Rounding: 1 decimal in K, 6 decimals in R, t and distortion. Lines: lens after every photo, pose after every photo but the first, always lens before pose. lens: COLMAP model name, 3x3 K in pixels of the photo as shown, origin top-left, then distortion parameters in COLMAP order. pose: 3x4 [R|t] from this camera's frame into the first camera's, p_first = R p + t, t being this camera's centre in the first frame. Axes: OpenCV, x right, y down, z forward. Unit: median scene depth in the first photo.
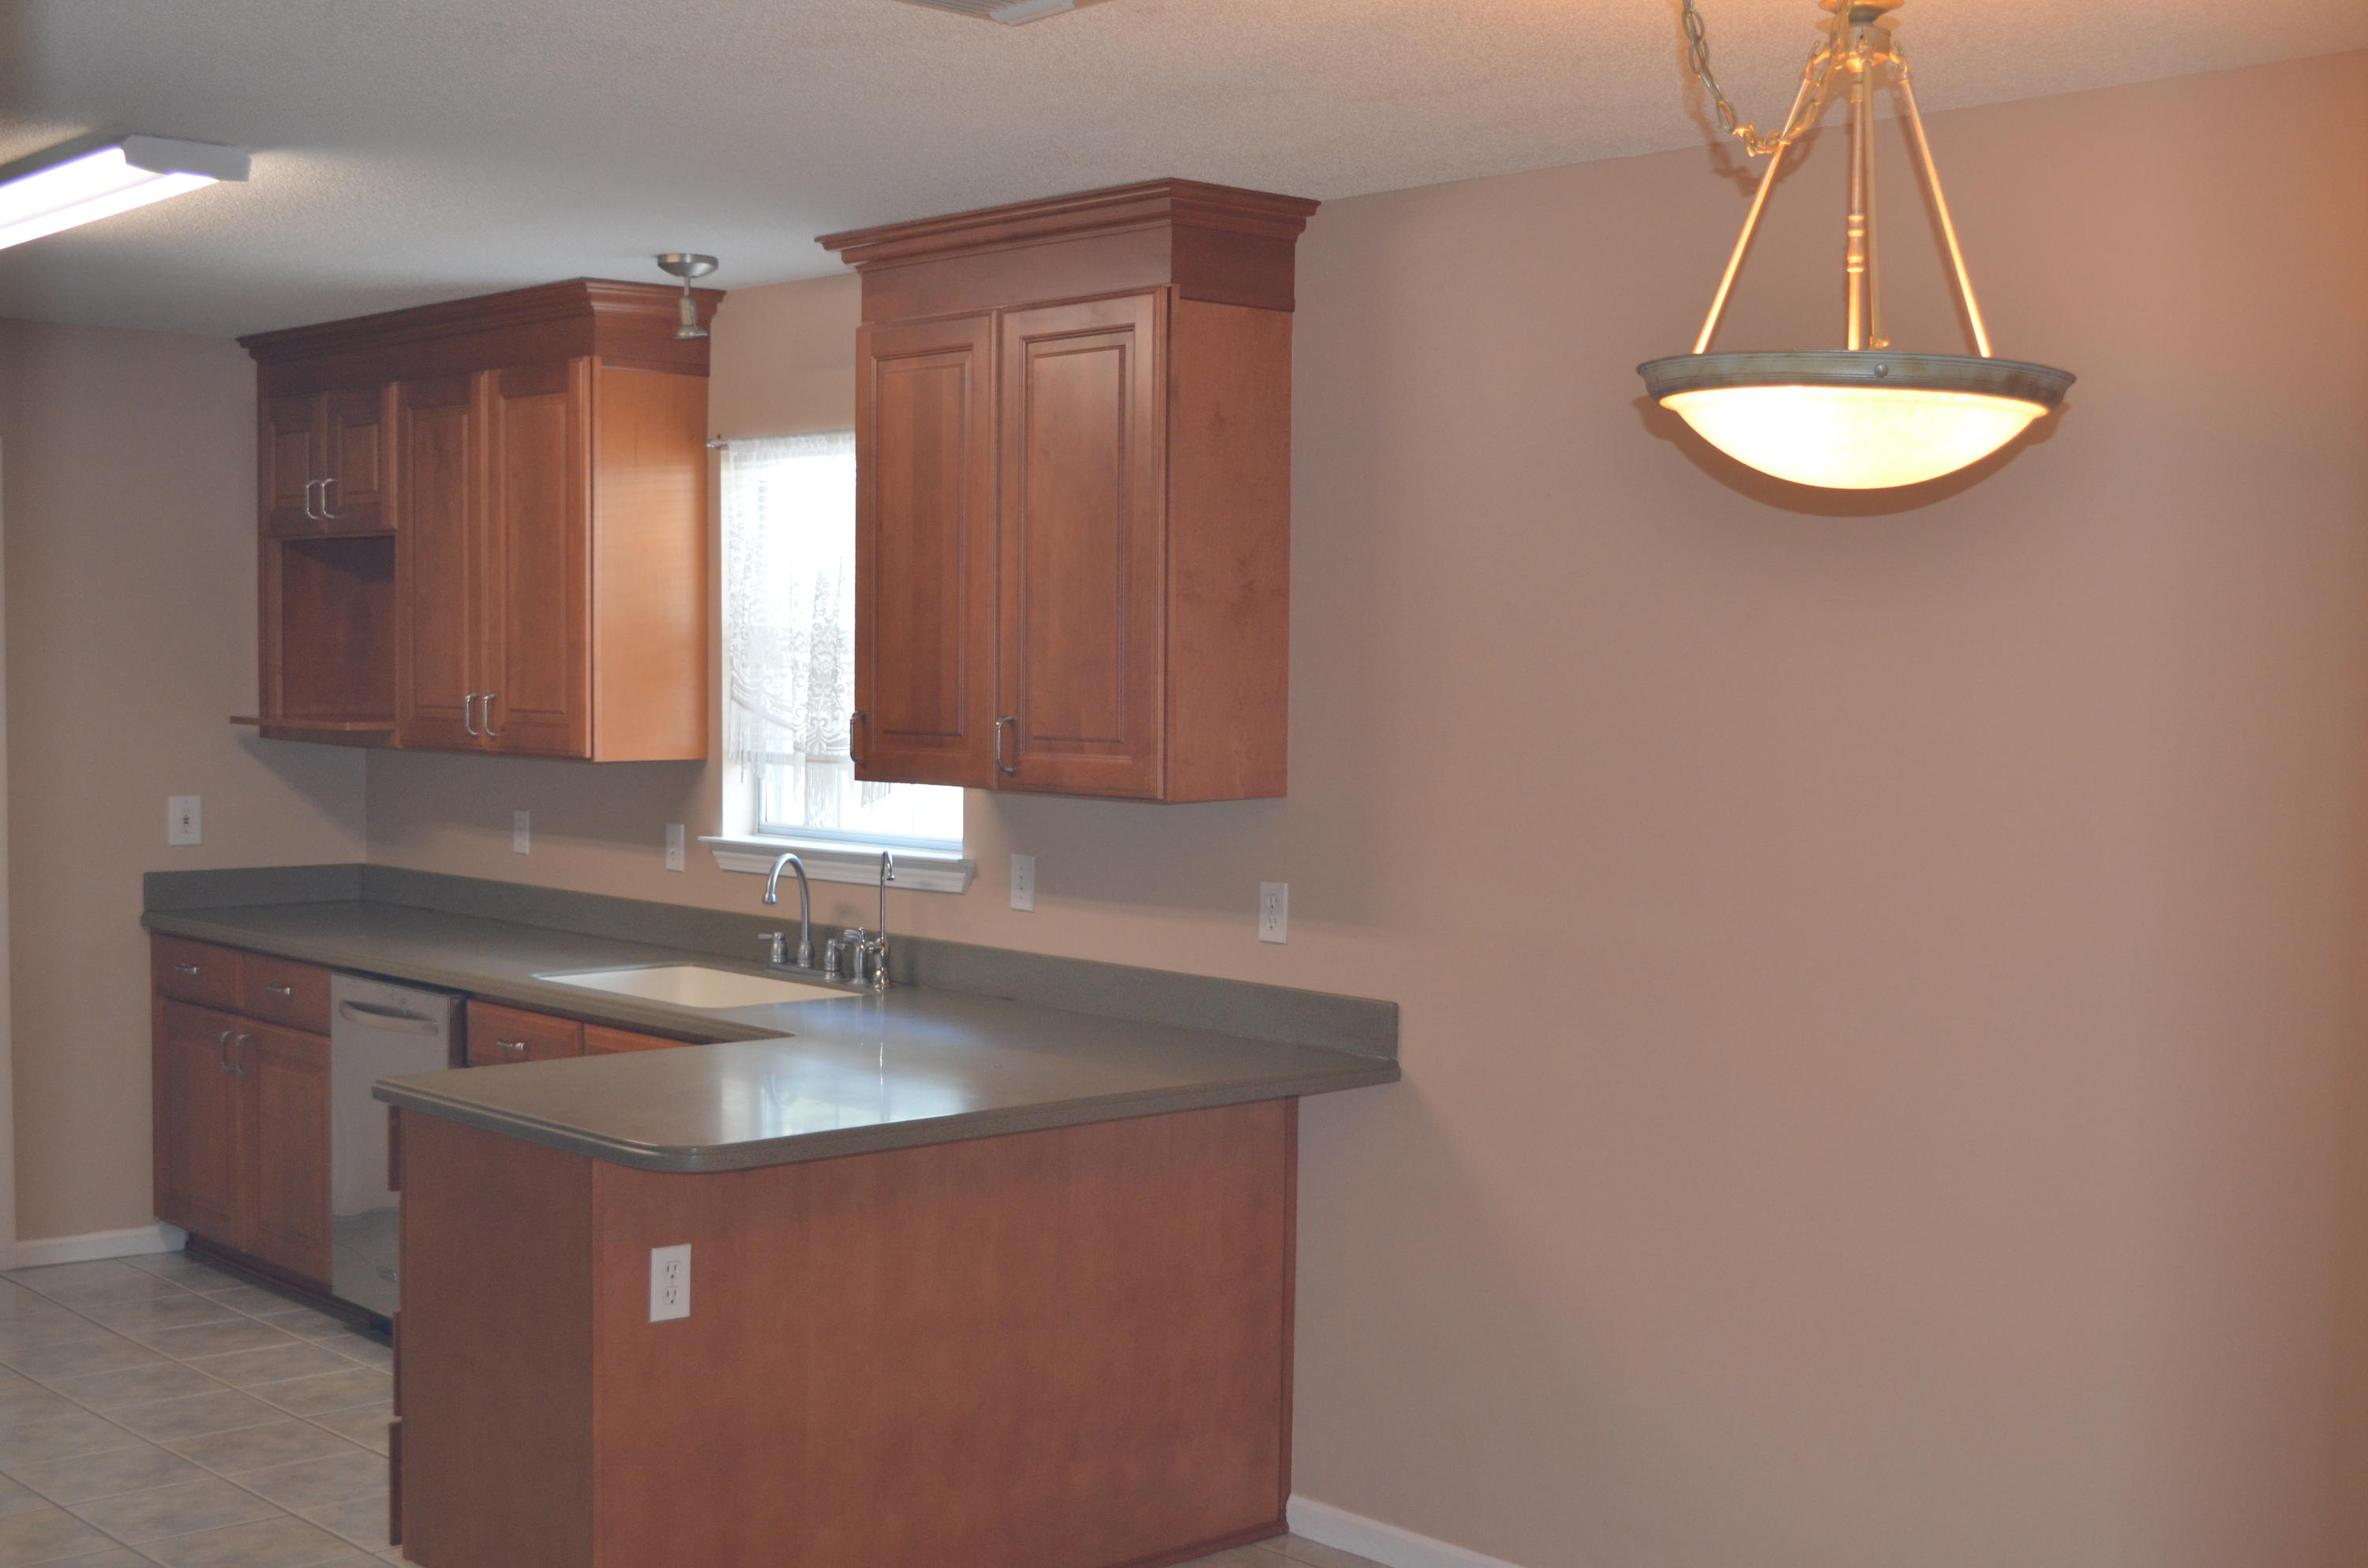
lens RADIAL K [[2919.9, 0, 1180.7], [0, 2919.9, 811.9], [0, 0, 1]] dist [-0.028165, 0.020411]
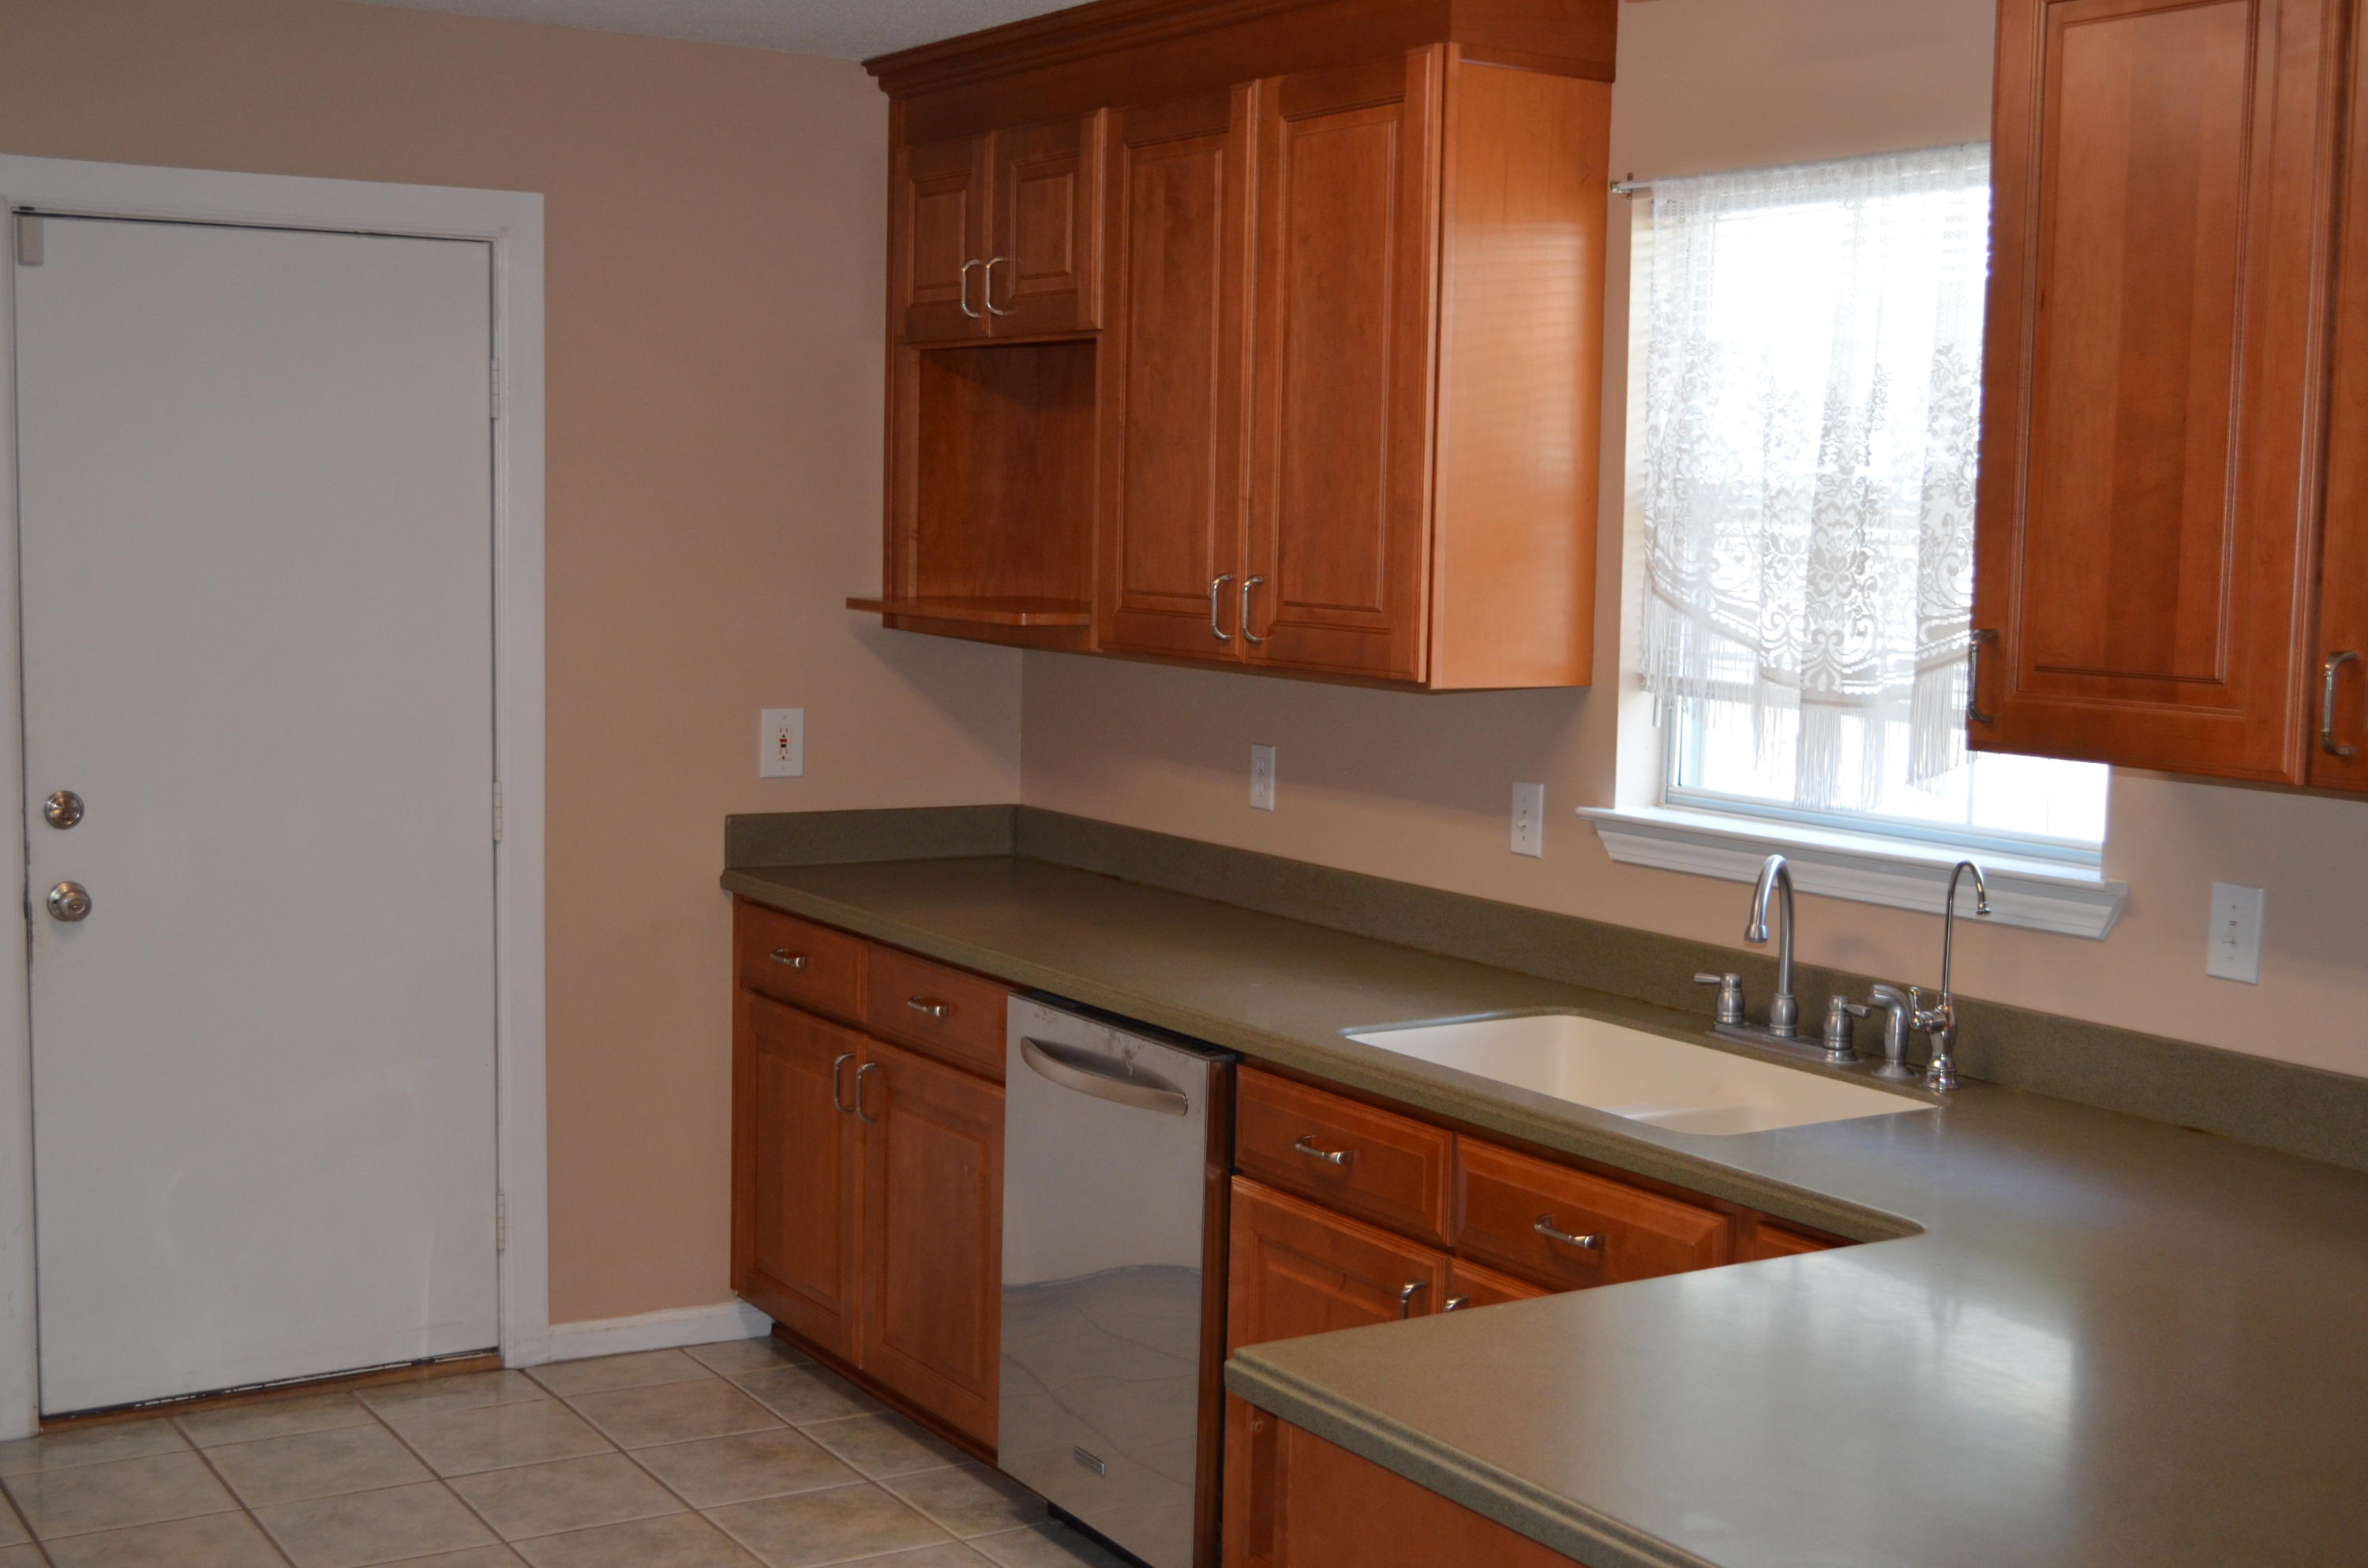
lens RADIAL K [[2919.9, 0, 1180.7], [0, 2919.9, 811.9], [0, 0, 1]] dist [-0.028165, 0.020411]
pose [[0.985991, 0.031001, -0.163893, -0.145566], [-0.023279, 0.998536, 0.048834, -0.019744], [0.165167, -0.044335, 0.985269, 0.353412]]
